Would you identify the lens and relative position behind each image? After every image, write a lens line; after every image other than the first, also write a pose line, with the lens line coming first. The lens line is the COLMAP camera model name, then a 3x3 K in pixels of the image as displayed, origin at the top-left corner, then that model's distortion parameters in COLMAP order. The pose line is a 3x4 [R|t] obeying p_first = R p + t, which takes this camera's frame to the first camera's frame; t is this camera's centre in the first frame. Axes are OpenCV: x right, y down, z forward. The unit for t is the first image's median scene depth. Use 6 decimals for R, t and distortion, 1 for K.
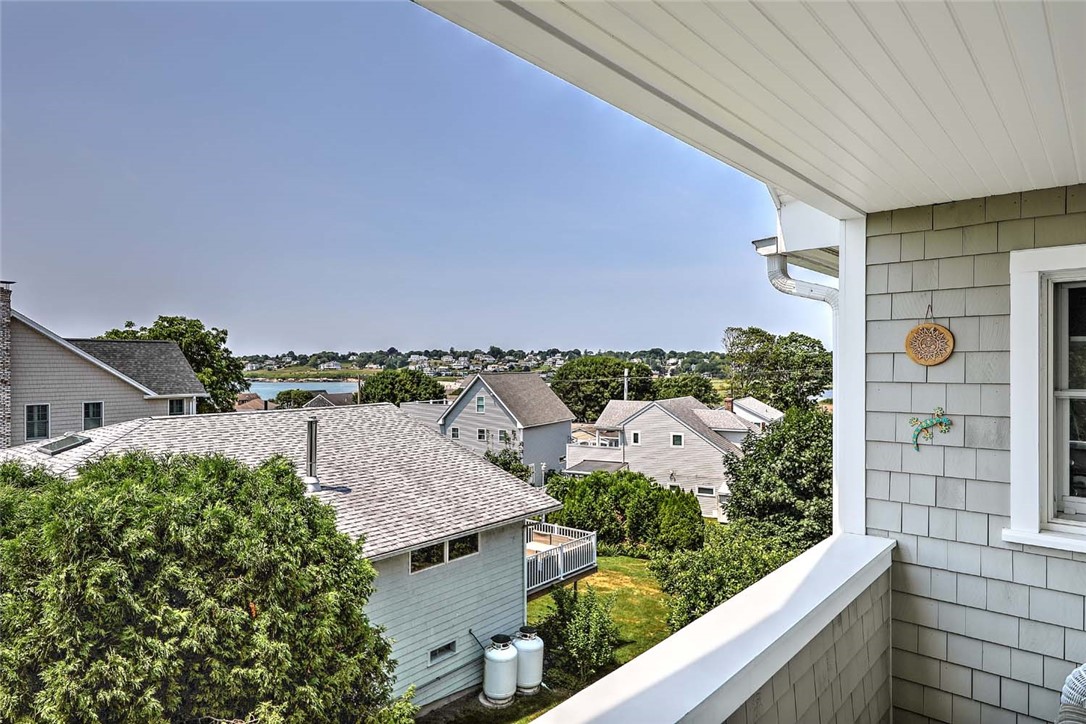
lens RADIAL K [[637.8, 0, 539.5], [0, 637.8, 363.1], [0, 0, 1]] dist [0.003805, -0.004303]
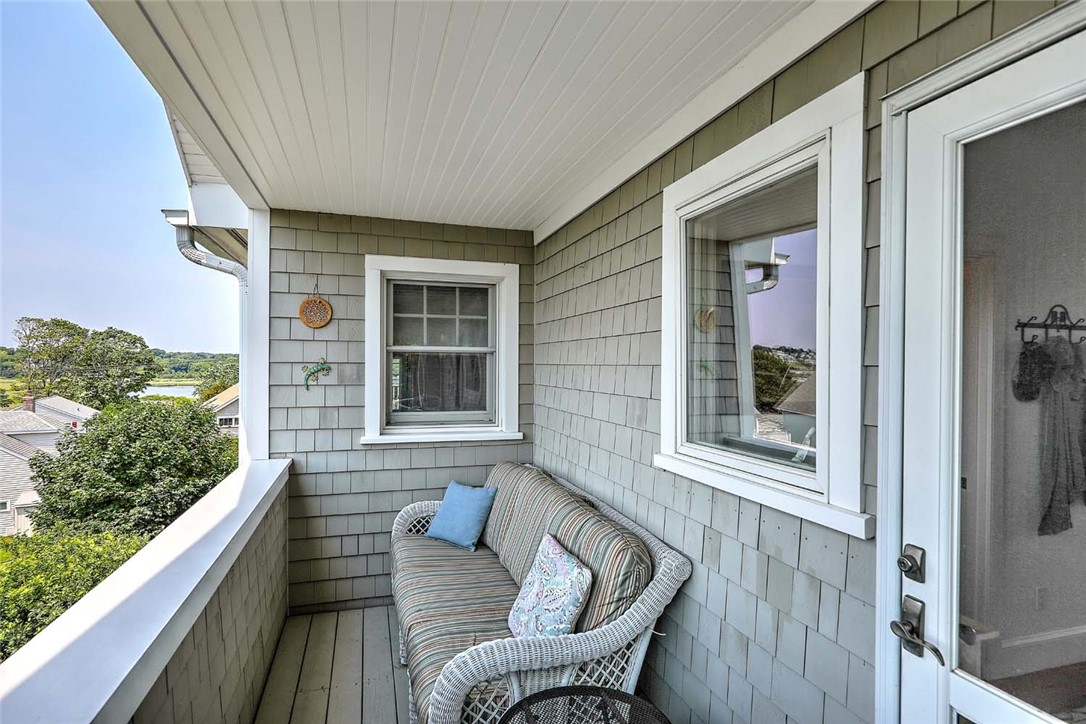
lens RADIAL K [[556.0, 0, 542.3], [0, 556.0, 367.7], [0, 0, 1]] dist [0.013683, 0.001352]
pose [[0.505091, -0.005955, 0.863045, -0.159063], [-0.002715, 0.999960, 0.008488, 0.066281], [-0.863062, -0.006631, 0.505055, -0.034404]]
